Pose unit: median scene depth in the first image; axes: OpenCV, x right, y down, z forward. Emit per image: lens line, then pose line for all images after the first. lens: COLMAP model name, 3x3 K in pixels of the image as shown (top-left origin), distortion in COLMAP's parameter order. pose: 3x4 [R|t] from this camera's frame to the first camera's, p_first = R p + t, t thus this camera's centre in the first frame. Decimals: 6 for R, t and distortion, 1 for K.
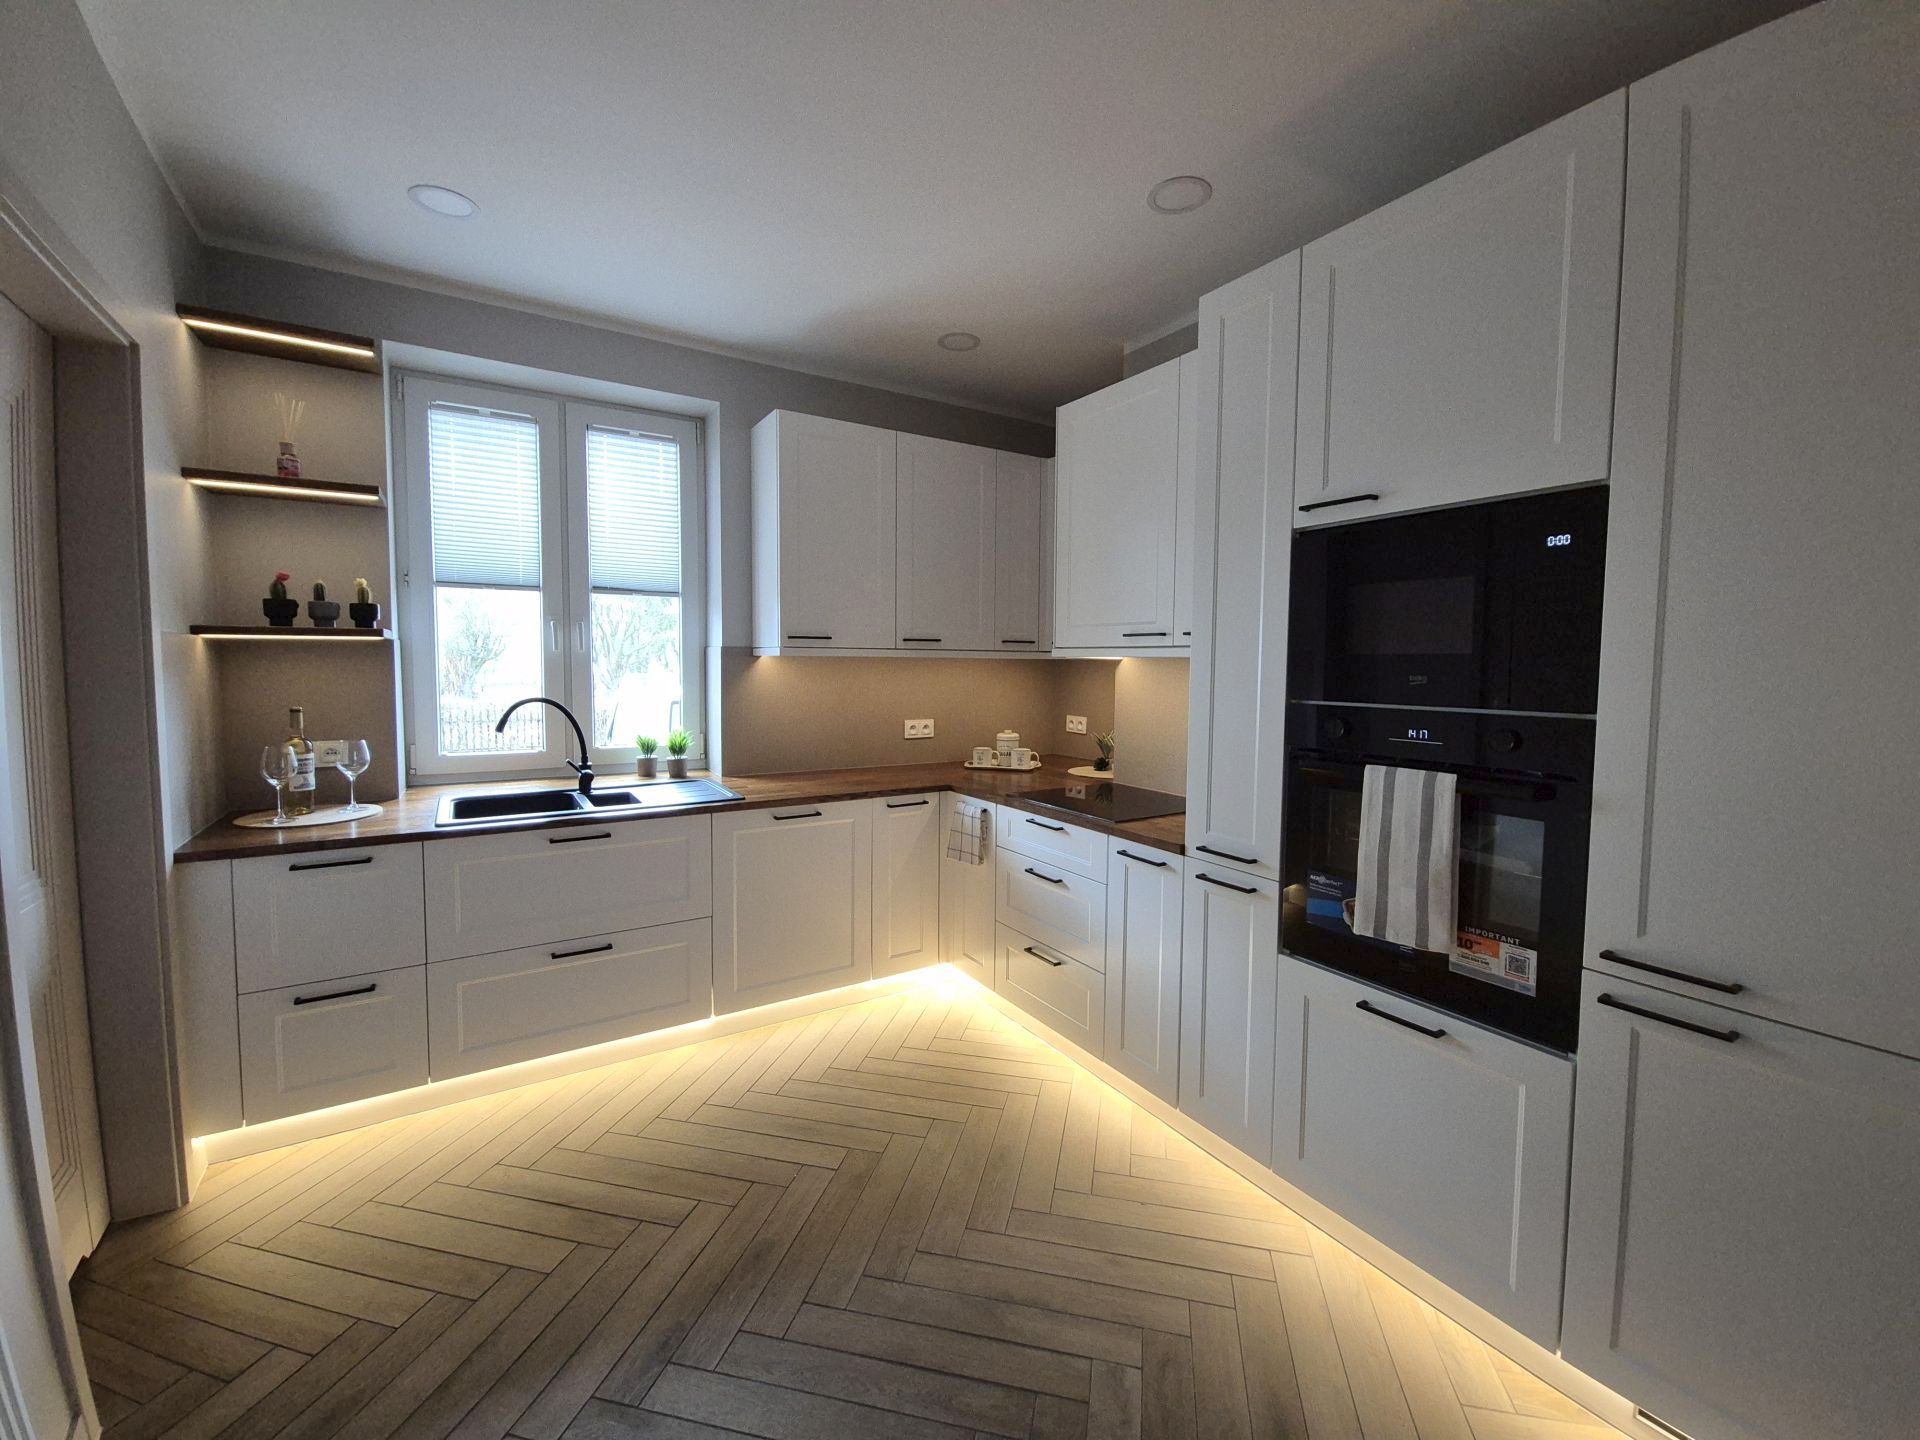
lens RADIAL K [[778.0, 0, 974.5], [0, 778.0, 707.8], [0, 0, 1]] dist [0.012452, -0.006716]
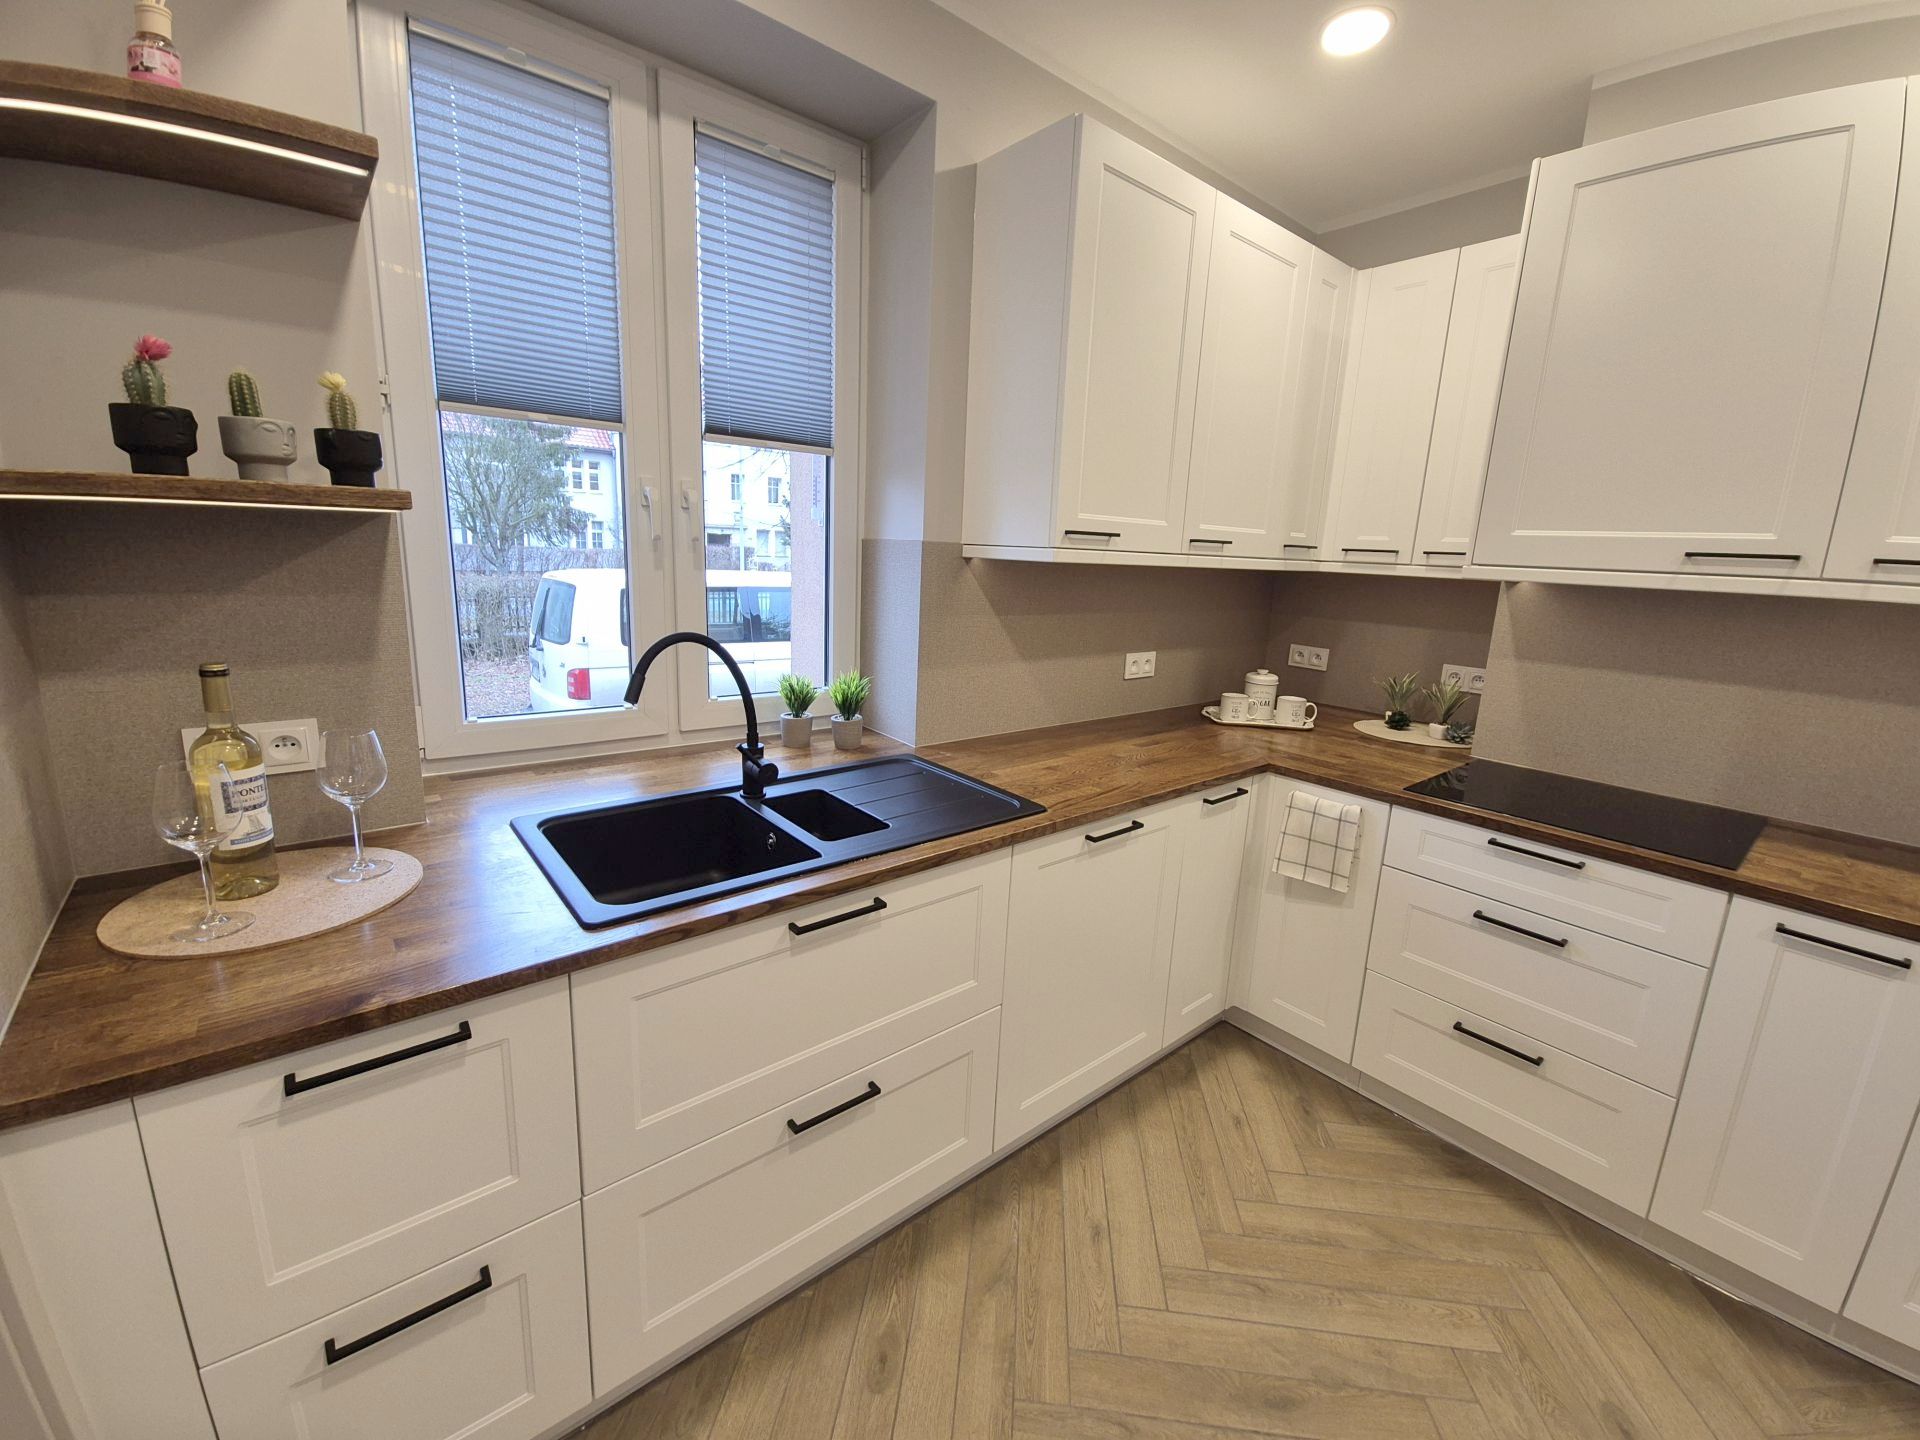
lens RADIAL K [[774.5, 0, 977.8], [0, 774.5, 708.6], [0, 0, 1]] dist [0.010938, -0.010665]
pose [[0.990643, 0.007467, 0.136275, -0.489535], [-0.027411, 0.989041, 0.145072, -0.050738], [-0.133698, -0.147450, 0.979991, 0.499866]]
